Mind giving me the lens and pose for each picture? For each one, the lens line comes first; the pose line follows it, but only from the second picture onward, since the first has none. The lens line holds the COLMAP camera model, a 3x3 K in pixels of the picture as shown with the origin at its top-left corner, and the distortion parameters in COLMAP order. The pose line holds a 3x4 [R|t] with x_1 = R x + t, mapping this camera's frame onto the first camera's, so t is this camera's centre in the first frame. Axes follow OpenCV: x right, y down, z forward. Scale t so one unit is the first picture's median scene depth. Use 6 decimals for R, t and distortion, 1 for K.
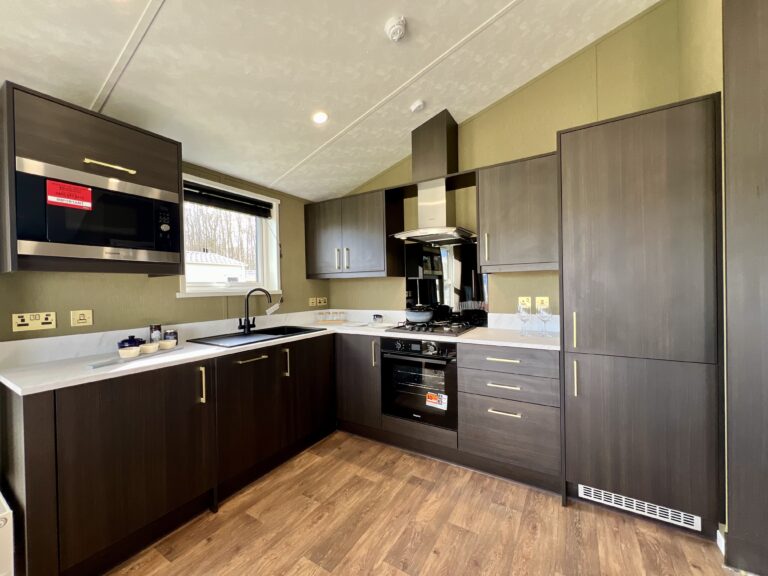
lens RADIAL K [[307.6, 0, 384.0], [0, 307.6, 288.0], [0, 0, 1]] dist [-0.001213, 0.000079]
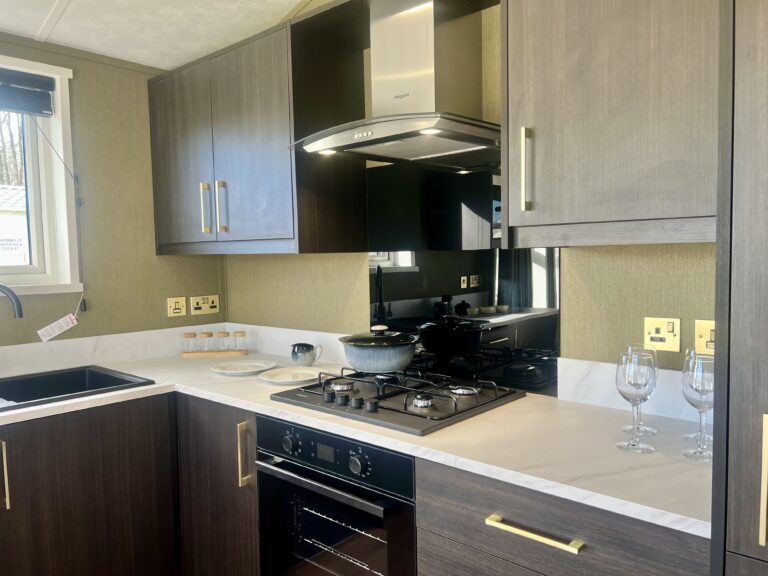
lens RADIAL K [[583.7, 0, 384.0], [0, 583.7, 288.0], [0, 0, 1]] dist [0.004364, 0.001449]
pose [[0.984421, 0.011391, -0.175455, 0.243759], [-0.002082, 0.998584, 0.053151, -0.032623], [0.175812, -0.051957, 0.983052, 0.290895]]
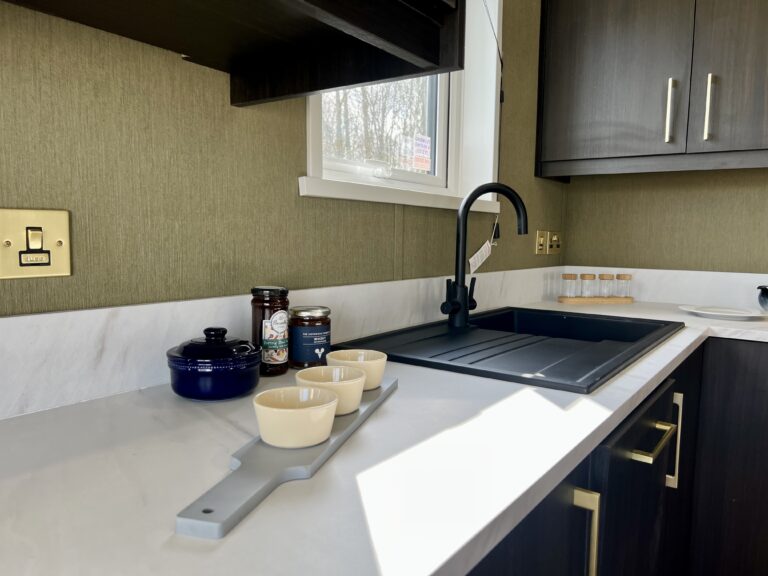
lens RADIAL K [[581.3, 0, 384.0], [0, 581.3, 288.0], [0, 0, 1]] dist [0.067132, 0.001795]
pose [[0.996297, 0.042909, -0.074505, -0.438510], [-0.036110, 0.995258, 0.090318, 0.051528], [0.078027, -0.087293, 0.993122, 0.367847]]
